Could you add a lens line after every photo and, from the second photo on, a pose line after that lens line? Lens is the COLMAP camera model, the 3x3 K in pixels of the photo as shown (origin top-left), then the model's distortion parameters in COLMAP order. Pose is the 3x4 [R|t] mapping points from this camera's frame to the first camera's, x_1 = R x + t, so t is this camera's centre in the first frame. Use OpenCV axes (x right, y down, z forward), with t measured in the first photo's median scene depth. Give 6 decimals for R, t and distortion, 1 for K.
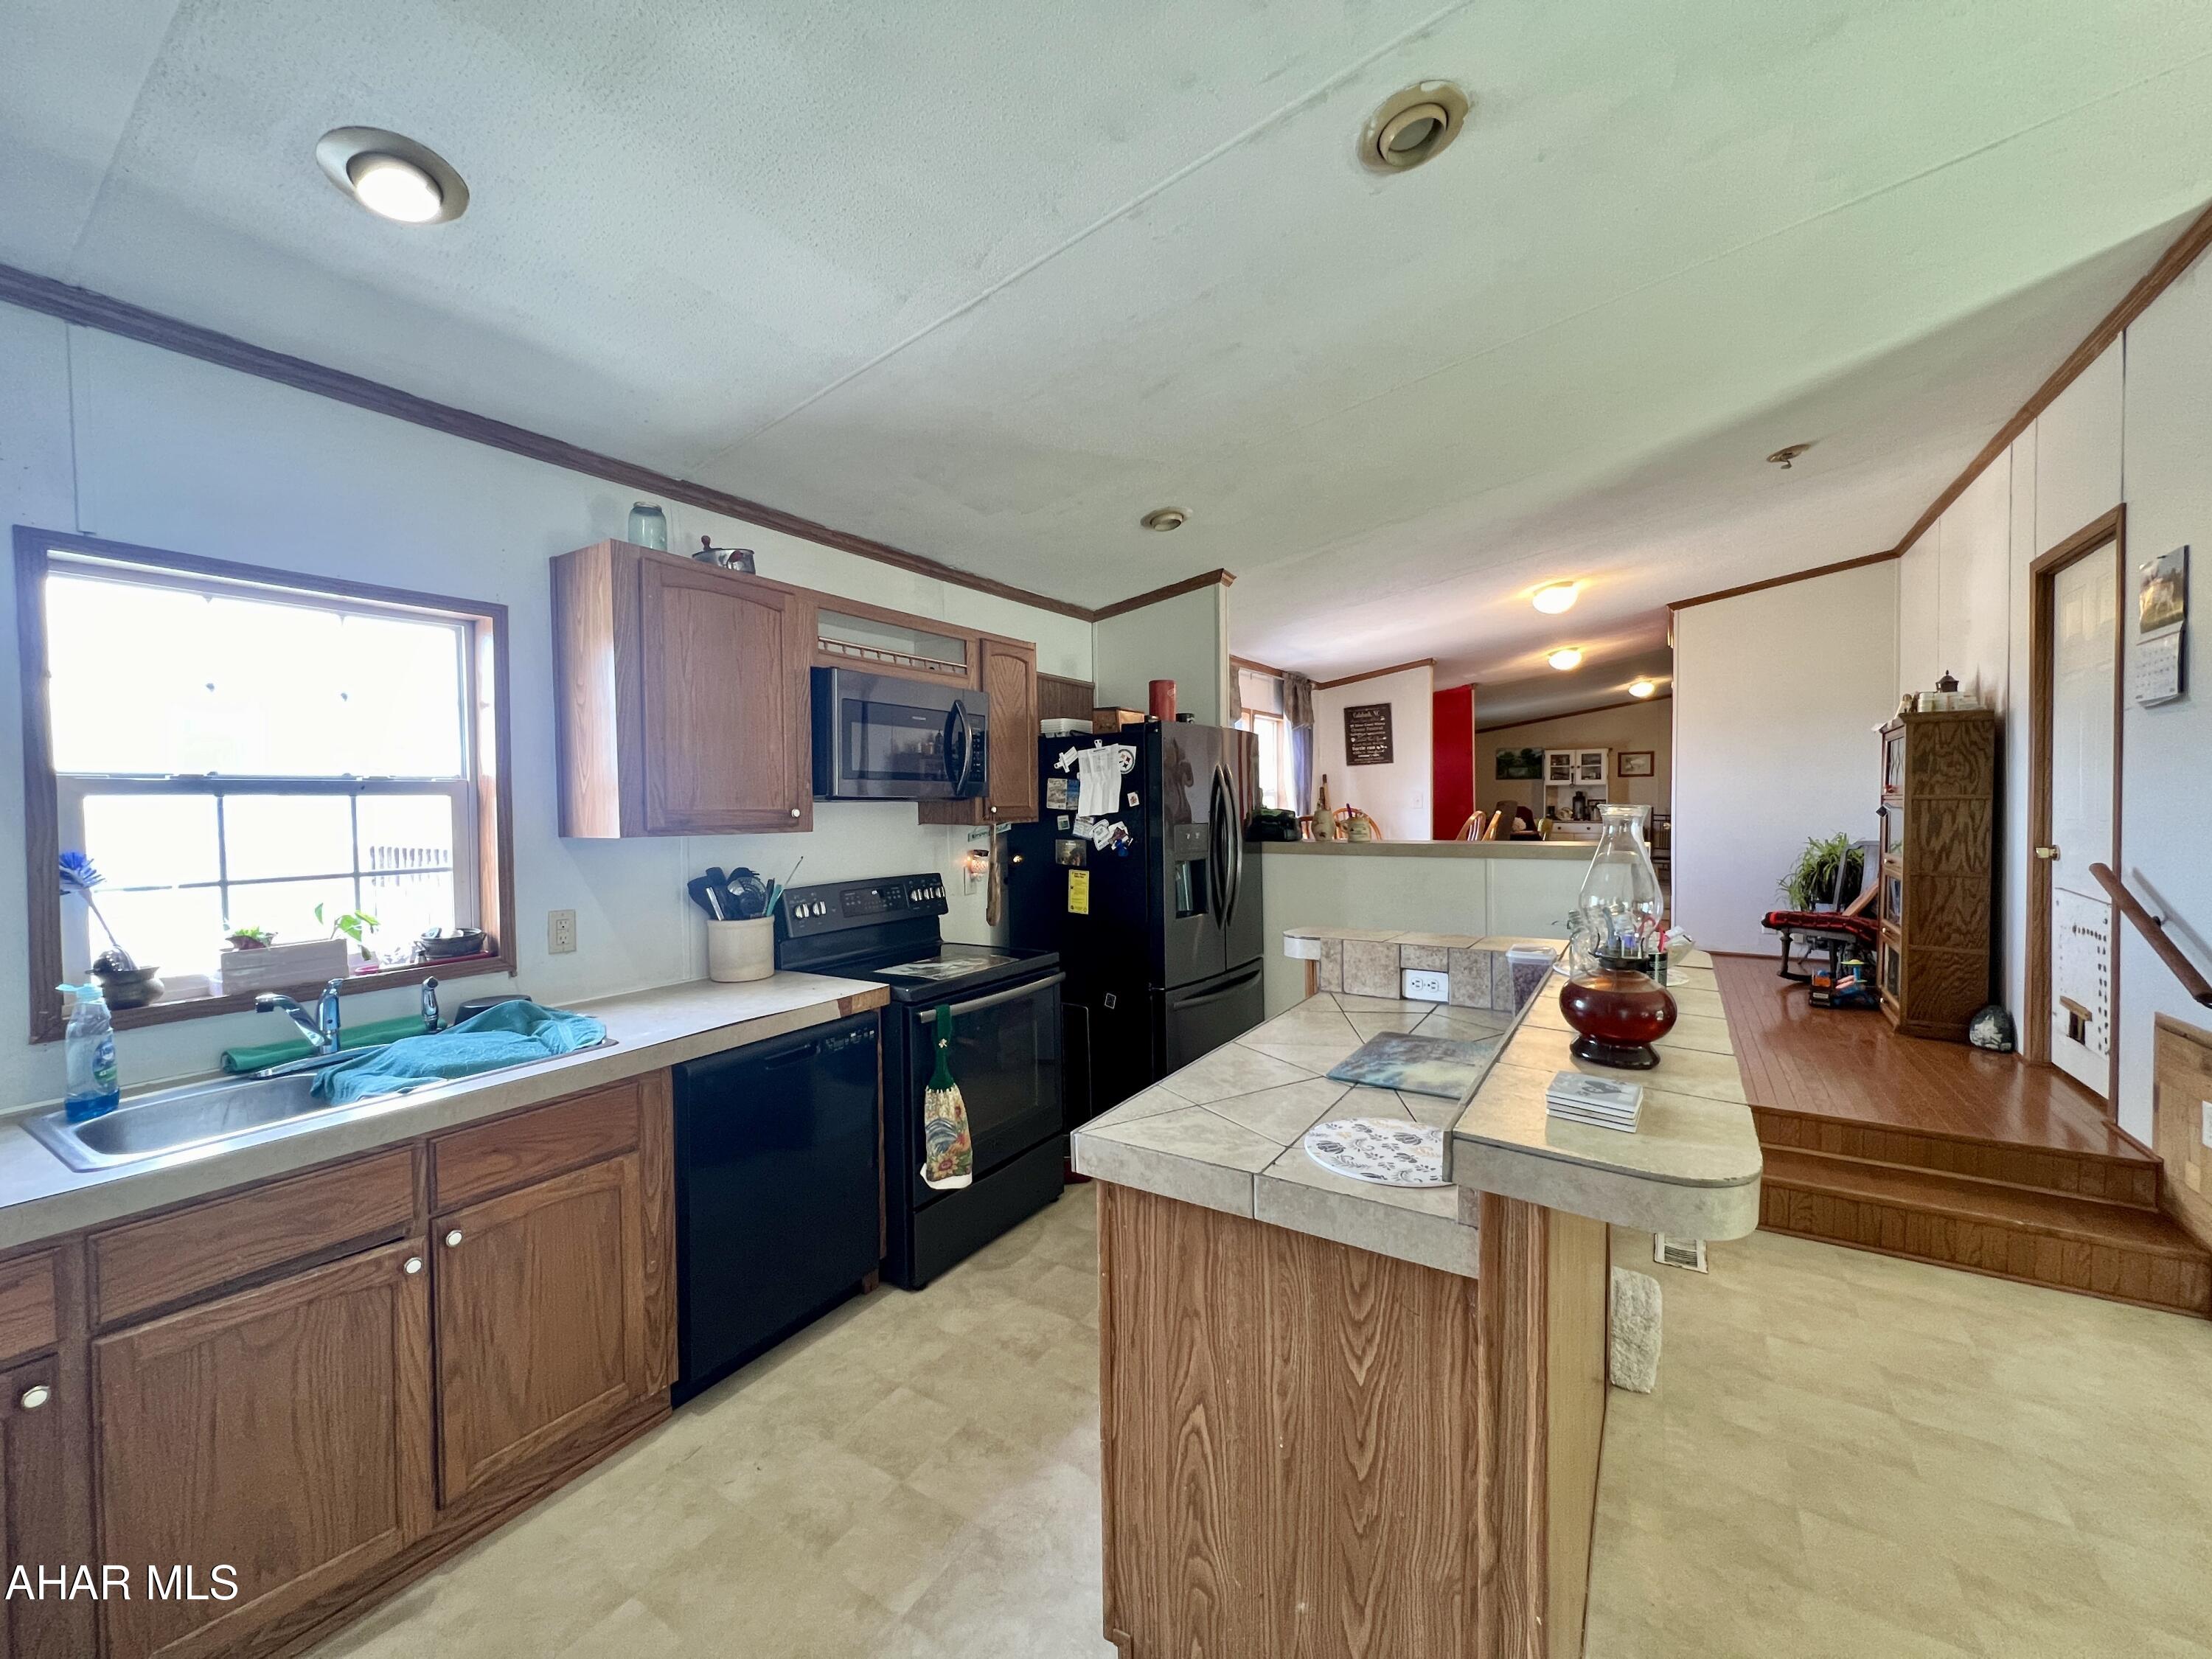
lens RADIAL K [[889.0, 0, 1093.4], [0, 889.0, 821.9], [0, 0, 1]] dist [-0.000382, 0.000704]
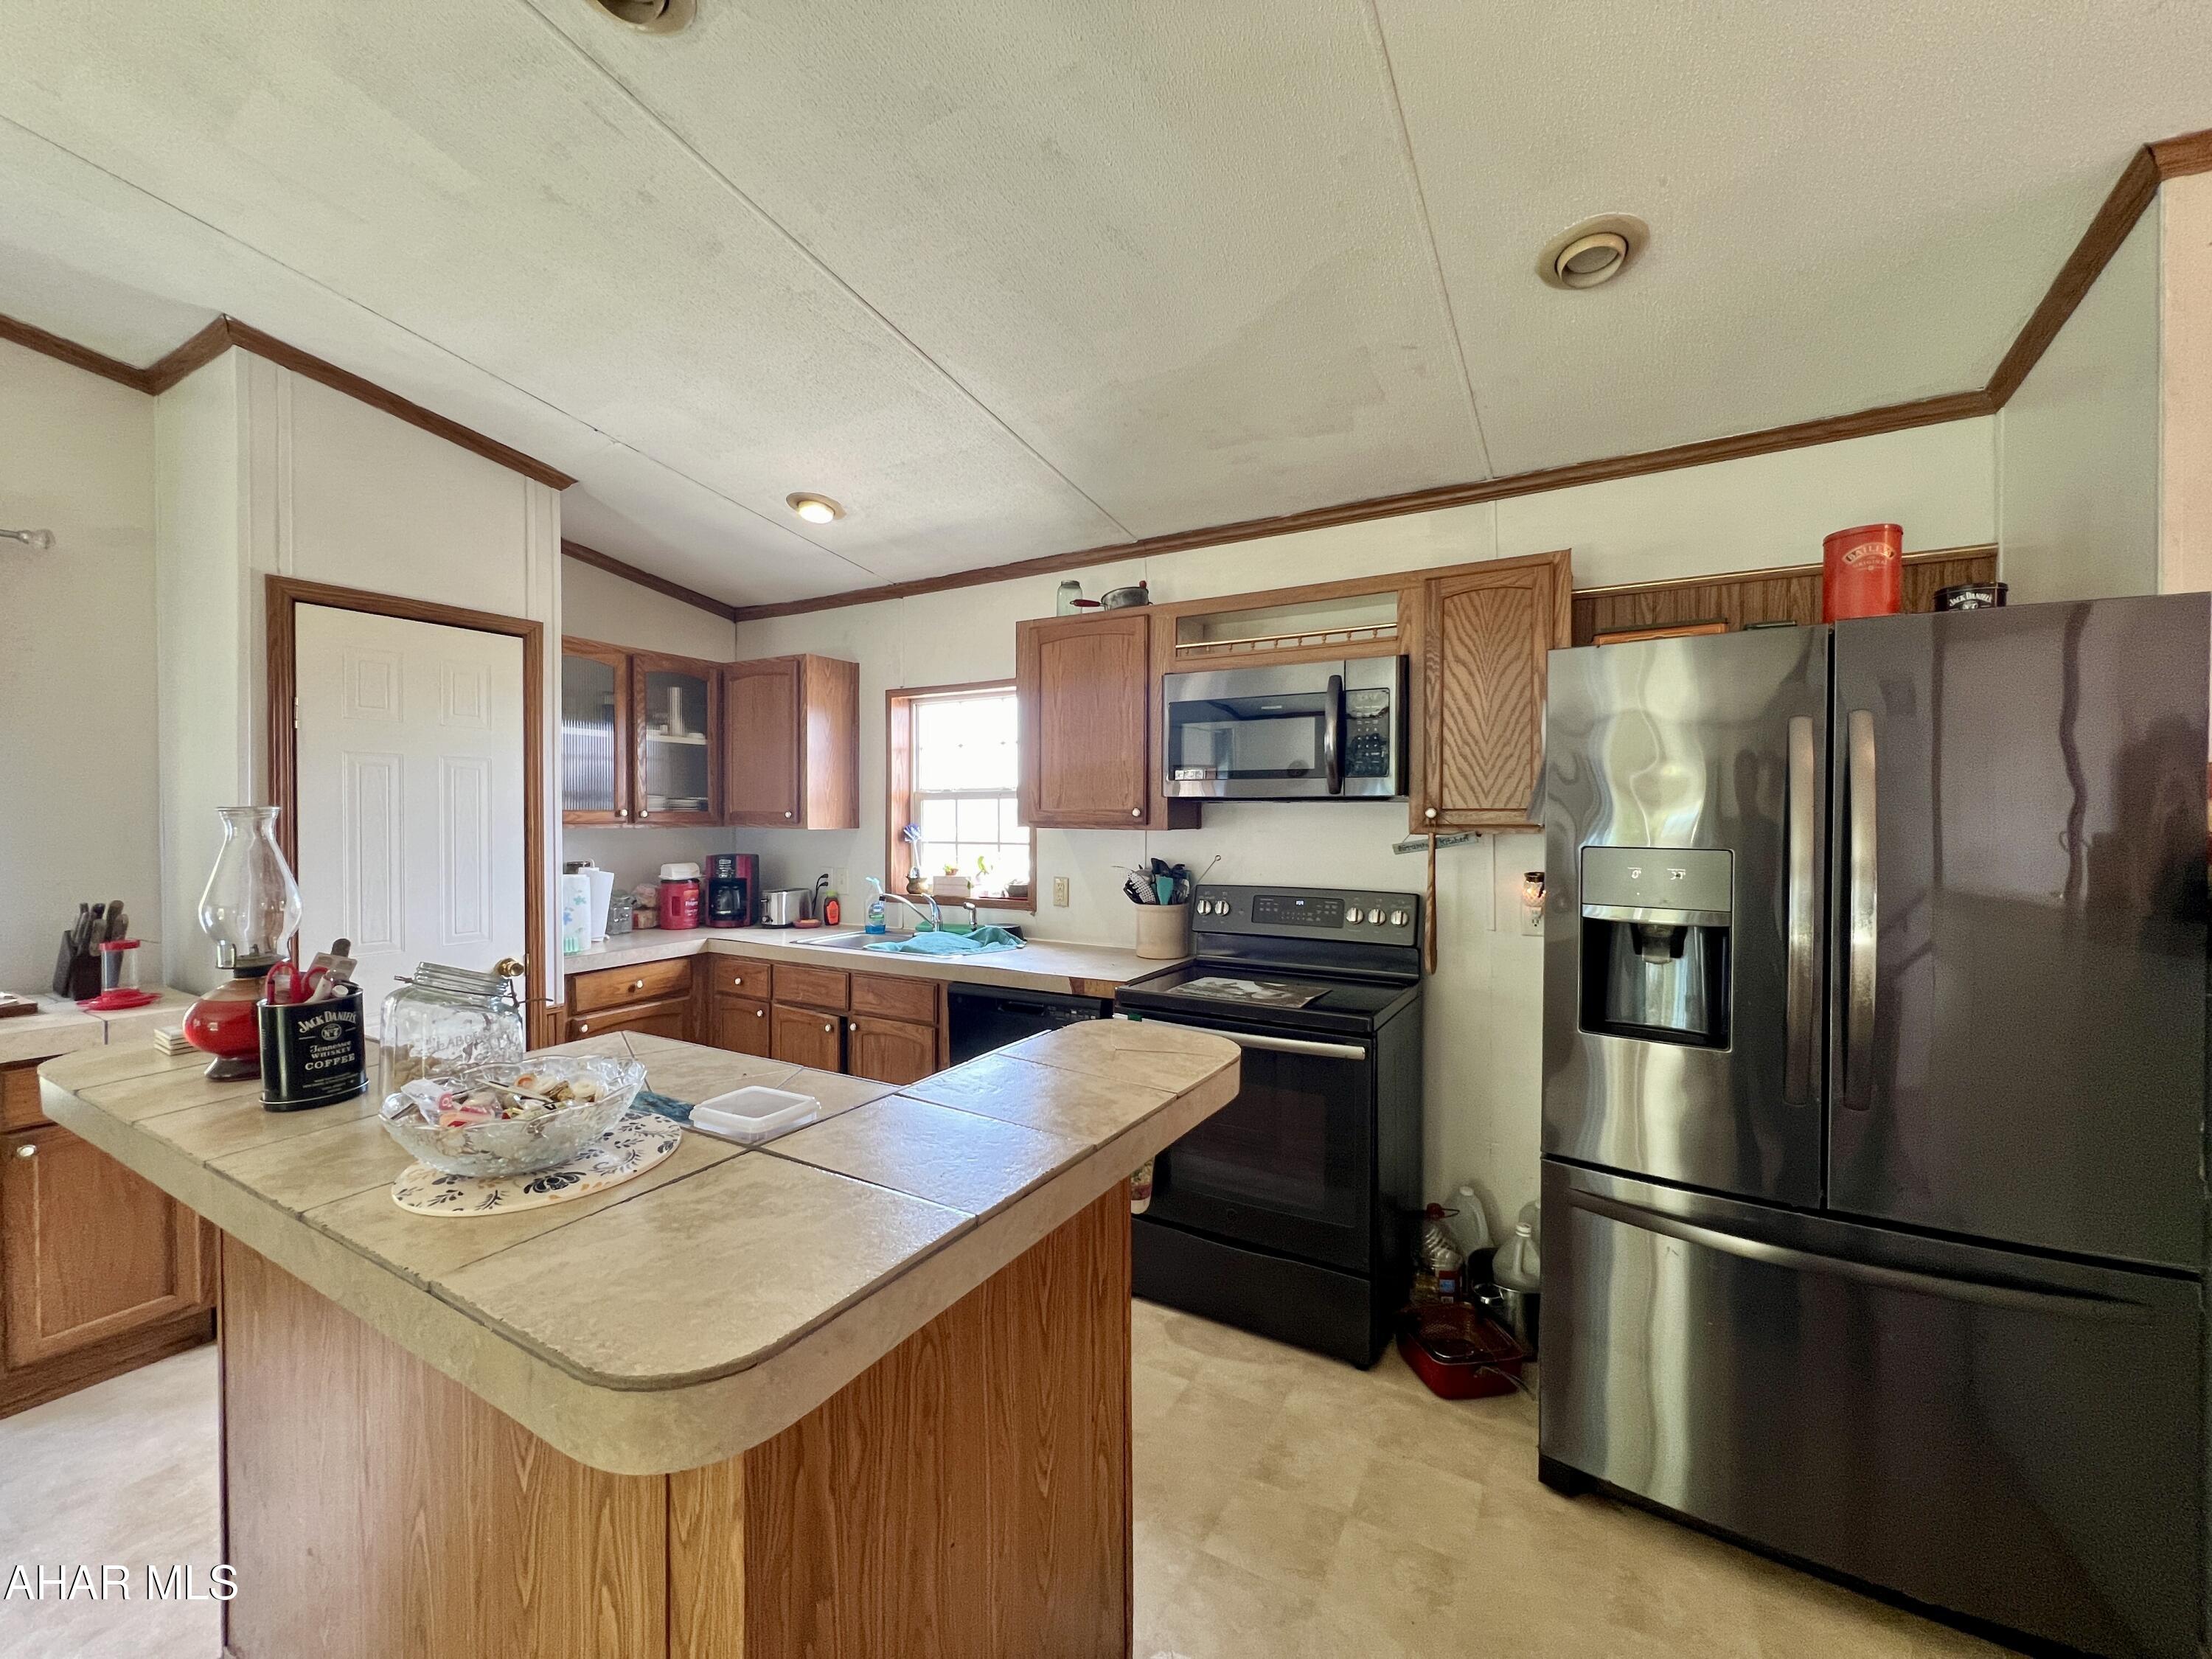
lens RADIAL K [[889.0, 0, 1118.7], [0, 889.0, 826.8], [0, 0, 1]] dist [-0.000382, 0.000704]
pose [[0.048059, 0.021298, -0.998617, 0.785669], [-0.023607, 0.999518, 0.020181, -0.014264], [0.998565, 0.022604, 0.048539, 0.939757]]
